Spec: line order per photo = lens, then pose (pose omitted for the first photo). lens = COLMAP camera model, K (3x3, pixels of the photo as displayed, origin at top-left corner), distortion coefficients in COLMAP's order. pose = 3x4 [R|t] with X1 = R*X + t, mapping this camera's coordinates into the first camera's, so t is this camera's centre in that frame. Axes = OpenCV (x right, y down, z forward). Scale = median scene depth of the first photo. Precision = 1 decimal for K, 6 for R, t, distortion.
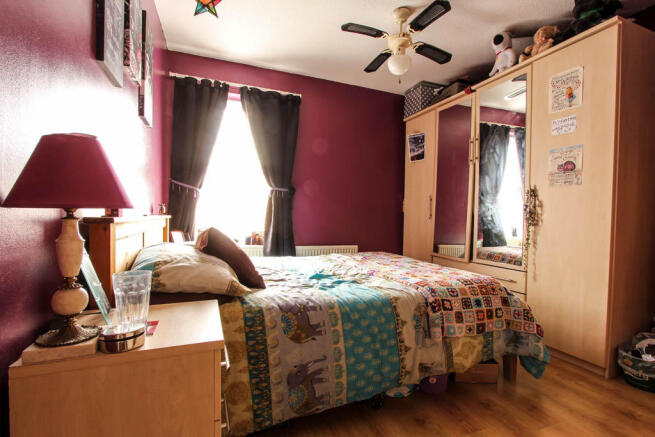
lens RADIAL K [[304.5, 0, 331.9], [0, 304.5, 218.7], [0, 0, 1]] dist [-0.012160, -0.000198]
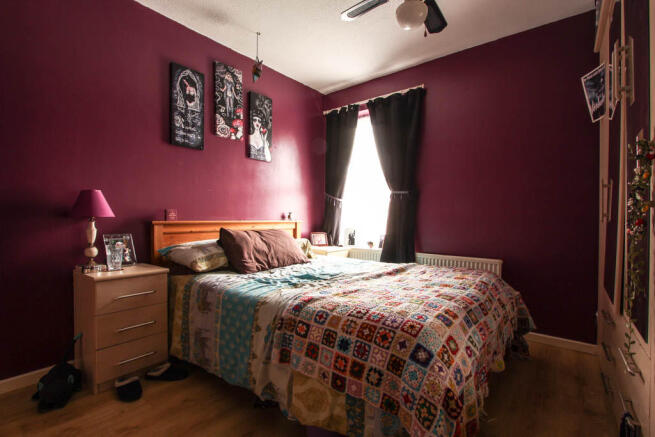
lens RADIAL K [[304.5, 0, 330.5], [0, 304.5, 220.5], [0, 0, 1]] dist [-0.012160, -0.000198]
pose [[0.494749, -0.012623, -0.868944, 0.858610], [-0.004742, 0.999840, -0.017224, 0.013124], [0.869023, 0.012643, 0.494610, 0.523135]]
